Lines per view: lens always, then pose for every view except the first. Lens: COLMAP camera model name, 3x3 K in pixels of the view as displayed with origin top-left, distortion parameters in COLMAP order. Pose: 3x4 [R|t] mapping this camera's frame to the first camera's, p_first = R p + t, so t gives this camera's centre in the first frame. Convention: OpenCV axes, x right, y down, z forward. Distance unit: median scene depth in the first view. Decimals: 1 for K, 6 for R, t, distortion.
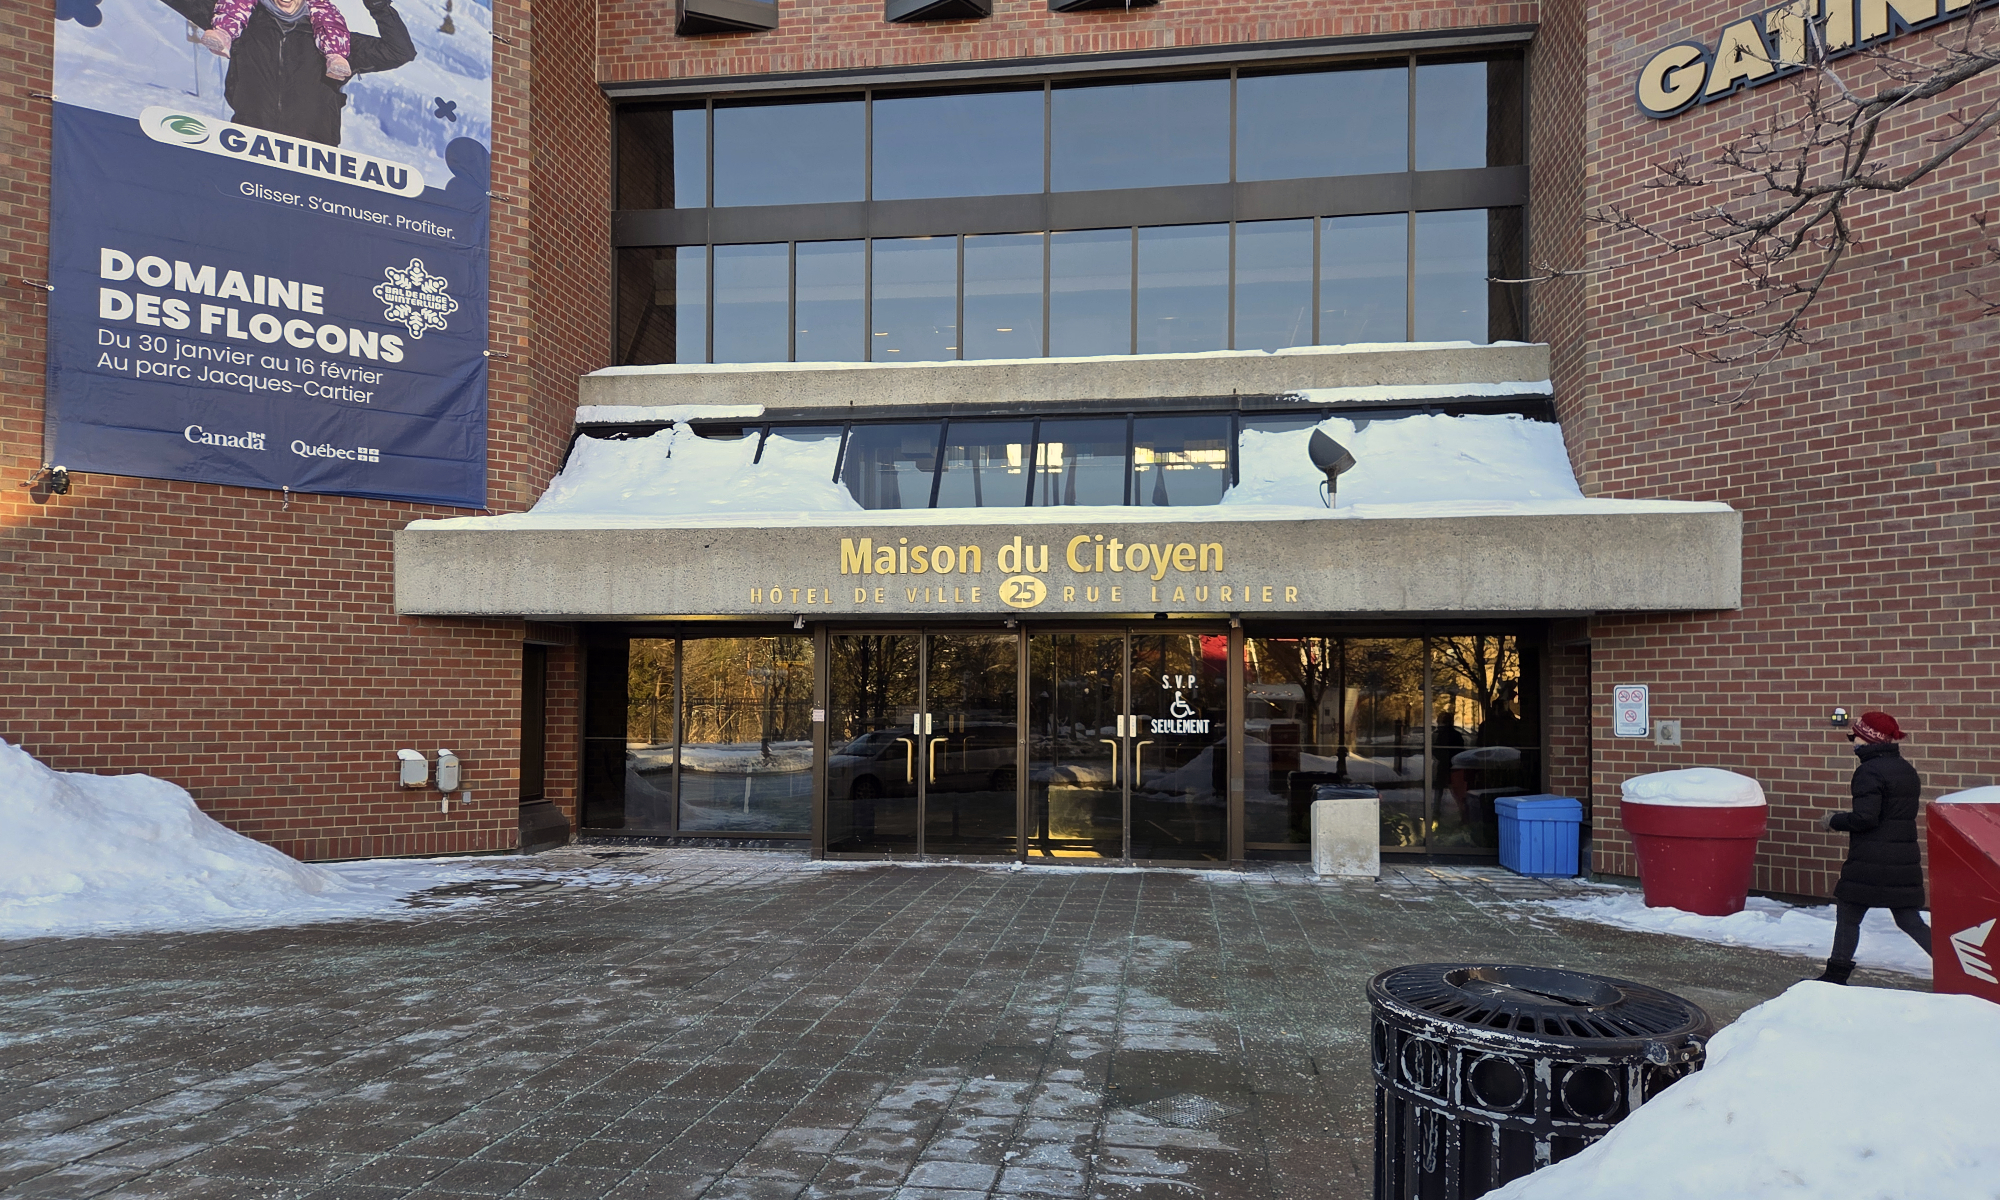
lens RADIAL K [[1385.3, 0, 1002.3], [0, 1385.3, 604.6], [0, 0, 1]] dist [0.005754, 0.000583]
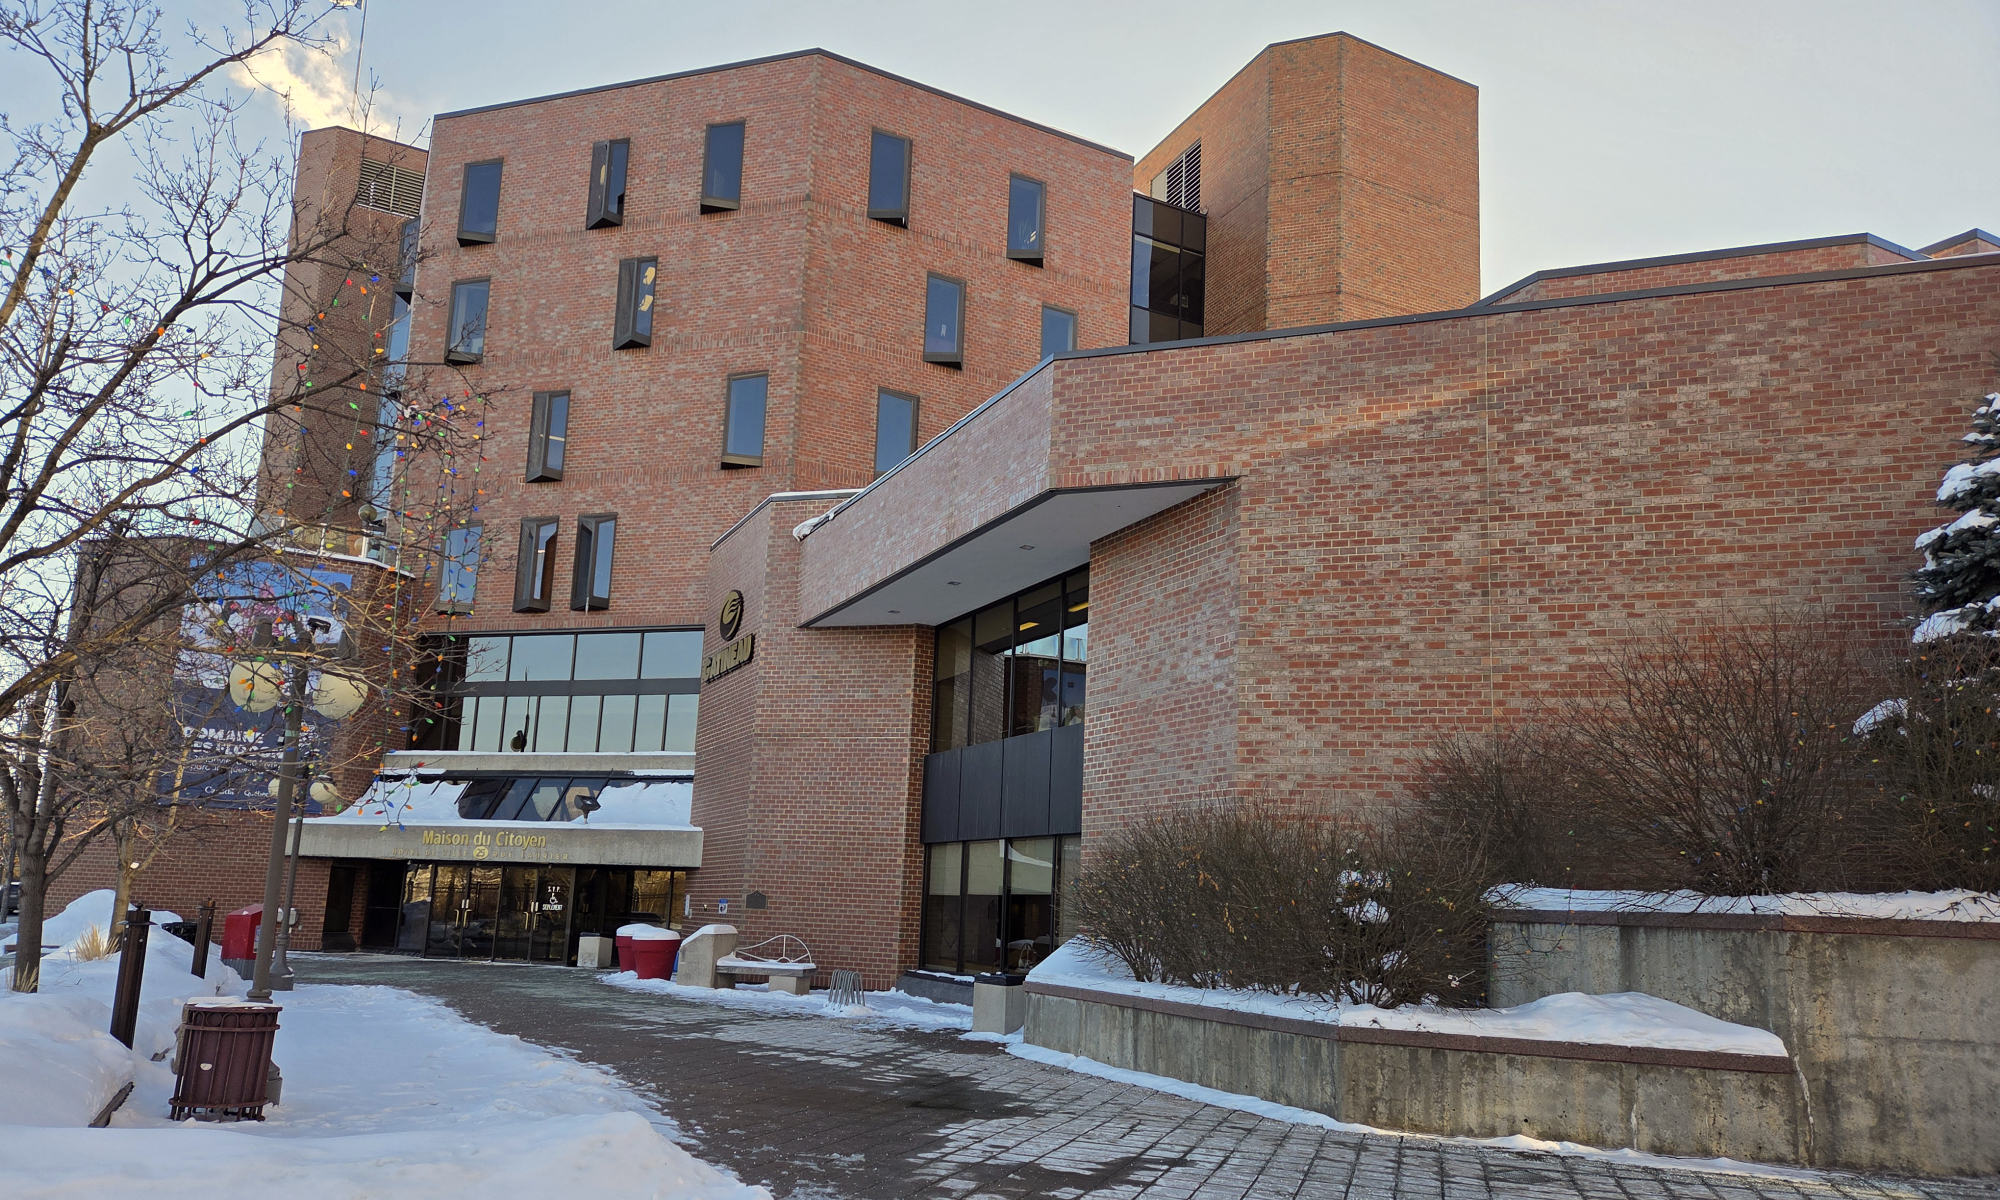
lens RADIAL K [[1385.3, 0, 999.7], [0, 1385.3, 599.2], [0, 0, 1]] dist [0.005754, 0.000583]
pose [[0.985441, -0.006093, -0.169907, 1.306736], [-0.021278, 0.987080, -0.158807, -0.079212], [0.168680, 0.160110, 0.972580, -1.354358]]
